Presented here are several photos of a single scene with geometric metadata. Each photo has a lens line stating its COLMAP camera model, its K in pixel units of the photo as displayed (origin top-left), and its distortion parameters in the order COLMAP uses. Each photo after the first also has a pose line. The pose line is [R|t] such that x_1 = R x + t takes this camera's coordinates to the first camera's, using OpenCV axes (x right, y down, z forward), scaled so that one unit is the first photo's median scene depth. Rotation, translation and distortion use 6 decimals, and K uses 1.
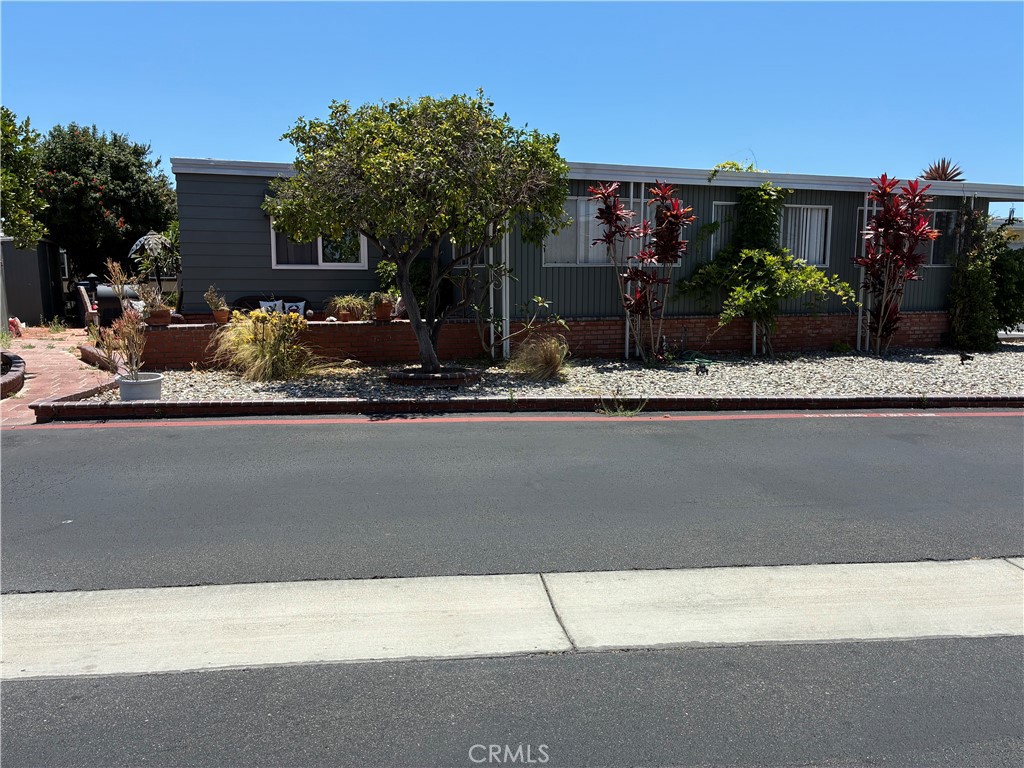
lens RADIAL K [[778.2, 0, 512.0], [0, 778.2, 384.0], [0, 0, 1]] dist [0.000562, 0.000495]
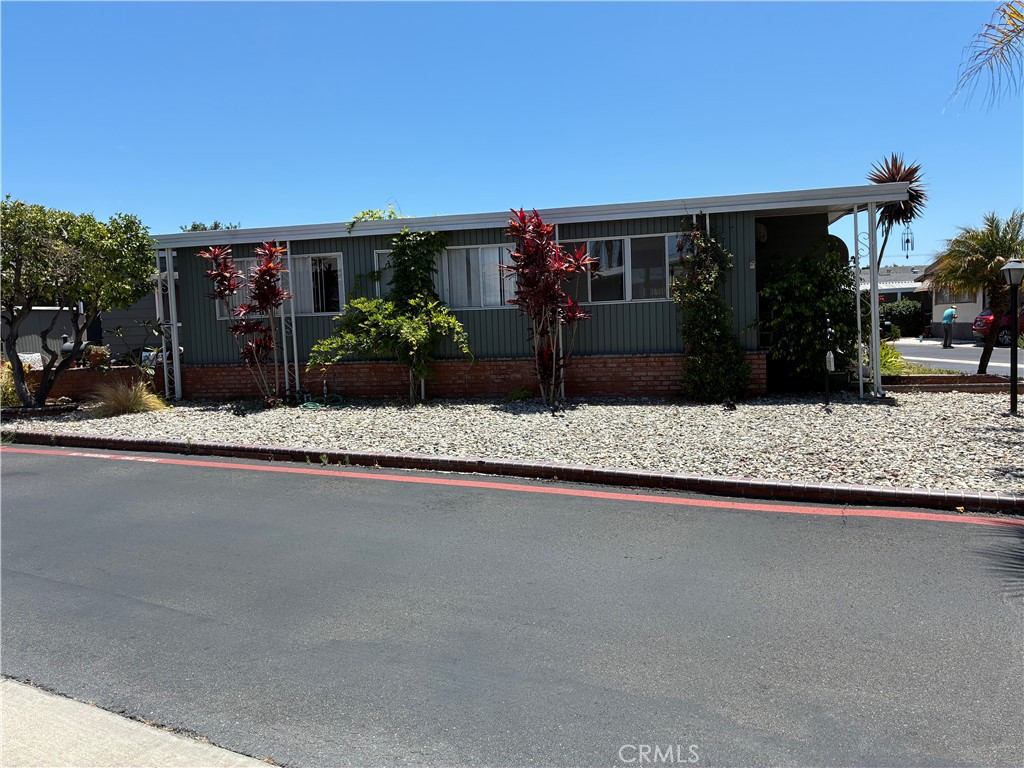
lens RADIAL K [[778.2, 0, 512.0], [0, 778.2, 384.0], [0, 0, 1]] dist [0.000562, 0.000495]
pose [[0.843321, 0.014773, -0.537207, 0.969101], [-0.037061, 0.998841, -0.030712, -0.033355], [0.536130, 0.045809, 0.842891, 0.239907]]
